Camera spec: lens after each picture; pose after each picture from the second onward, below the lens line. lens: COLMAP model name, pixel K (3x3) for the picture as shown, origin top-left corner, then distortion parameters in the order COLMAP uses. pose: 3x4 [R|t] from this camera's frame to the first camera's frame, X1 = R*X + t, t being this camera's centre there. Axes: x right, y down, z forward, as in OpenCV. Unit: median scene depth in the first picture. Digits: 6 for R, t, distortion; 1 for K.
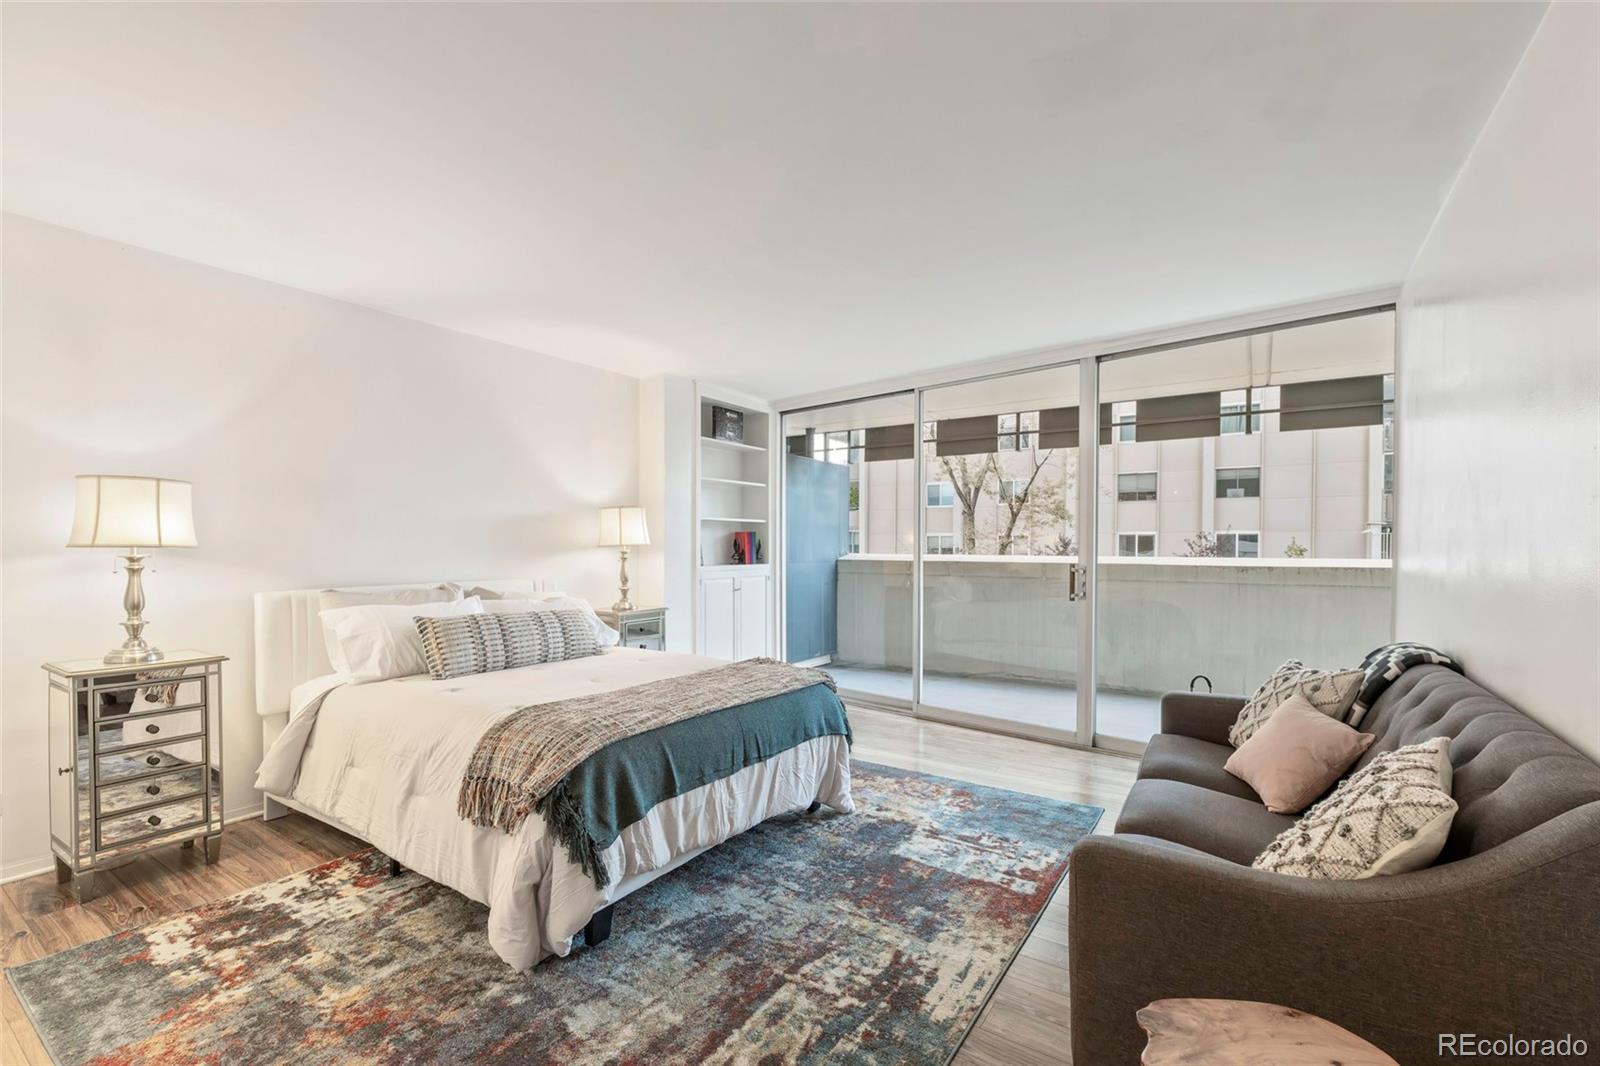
lens RADIAL K [[703.1, 0, 798.3], [0, 703.1, 550.6], [0, 0, 1]] dist [-0.000325, -0.000381]
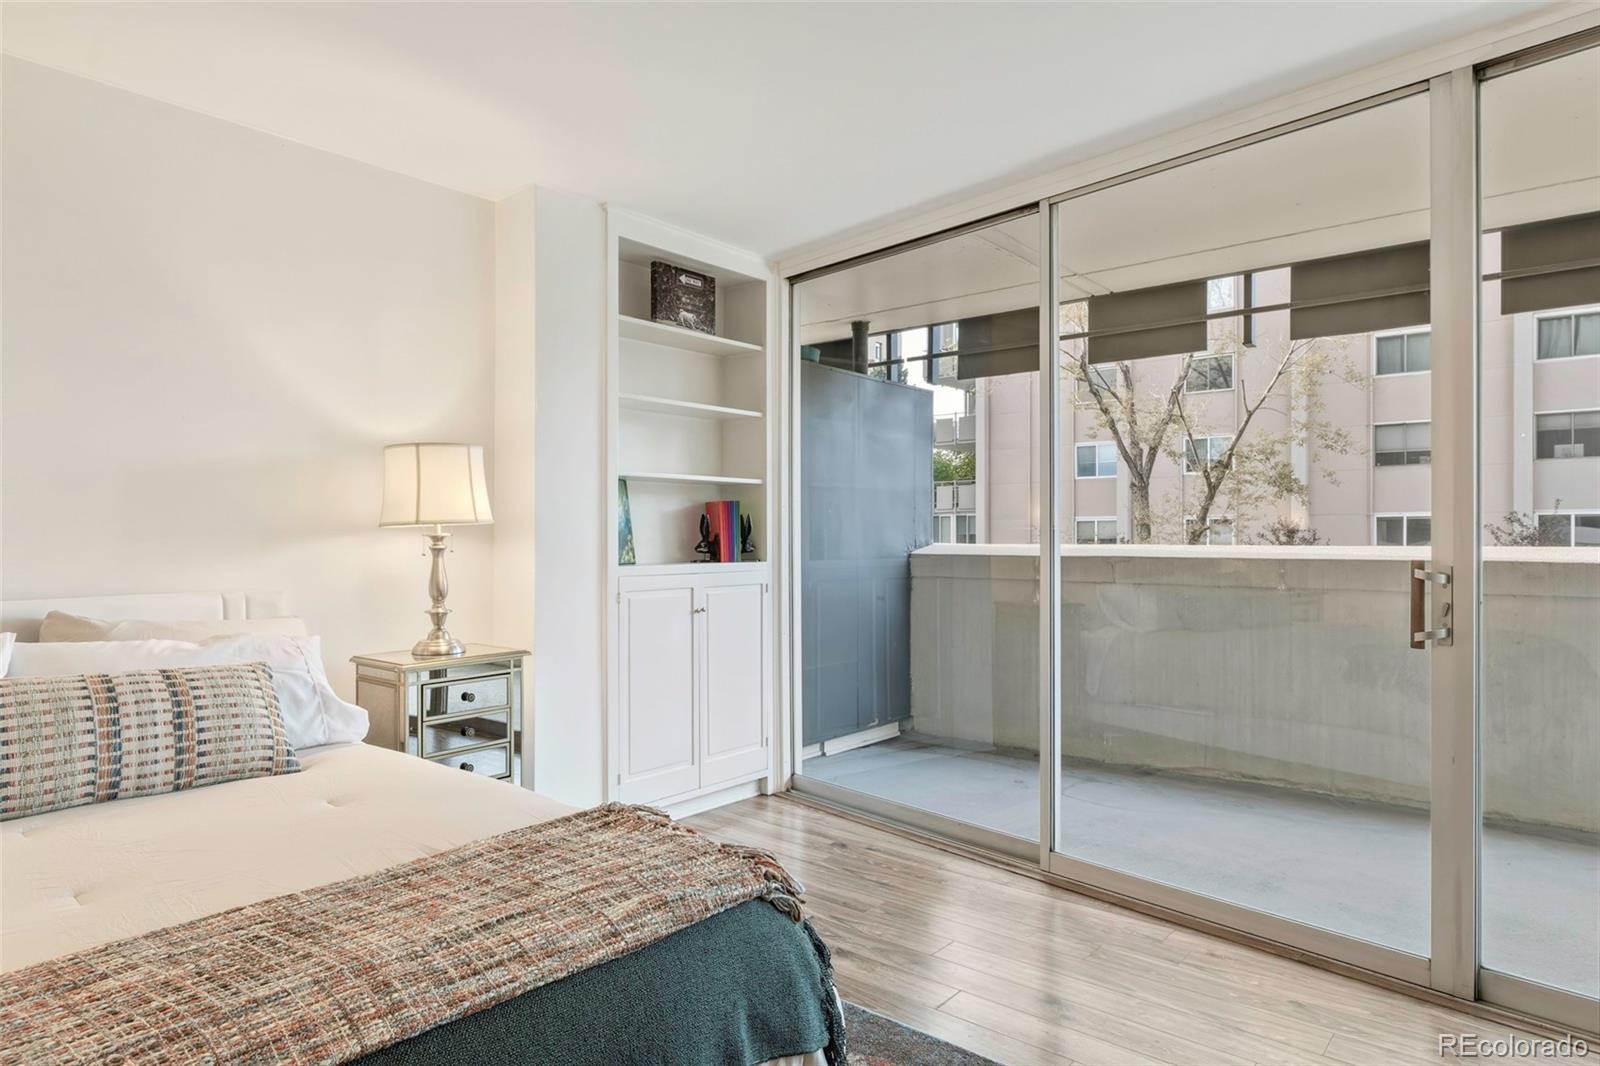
lens RADIAL K [[955.3, 0, 800.0], [0, 955.3, 533.0], [0, 0, 1]] dist [0.002565, -0.000261]
pose [[0.994802, -0.003938, -0.101748, 0.056955], [0.002753, 0.999927, -0.011788, 0.005846], [0.101787, 0.011447, 0.994740, 0.280013]]
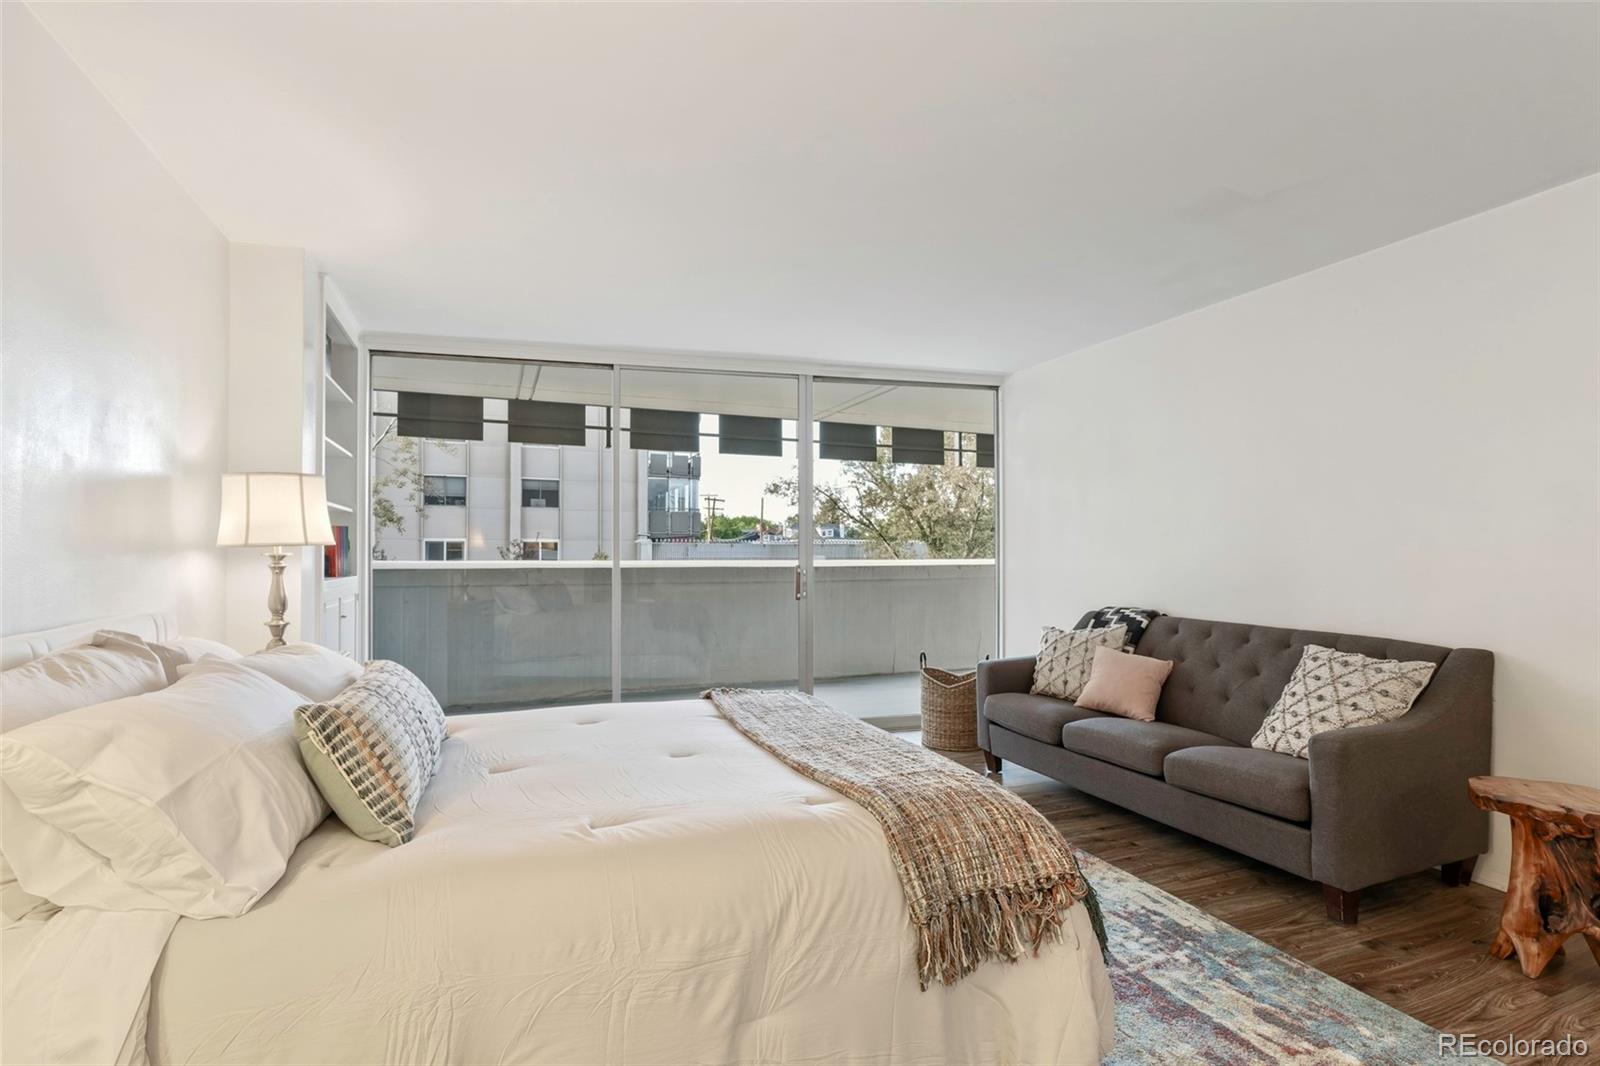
lens RADIAL K [[745.7, 0, 800.2], [0, 745.7, 546.6], [0, 0, 1]] dist [-0.000338, 0.000086]
pose [[0.556330, 0.006875, 0.830933, -0.391797], [0.007437, 0.999885, -0.013252, 0.003718], [-0.830928, 0.013552, 0.556215, 0.265309]]
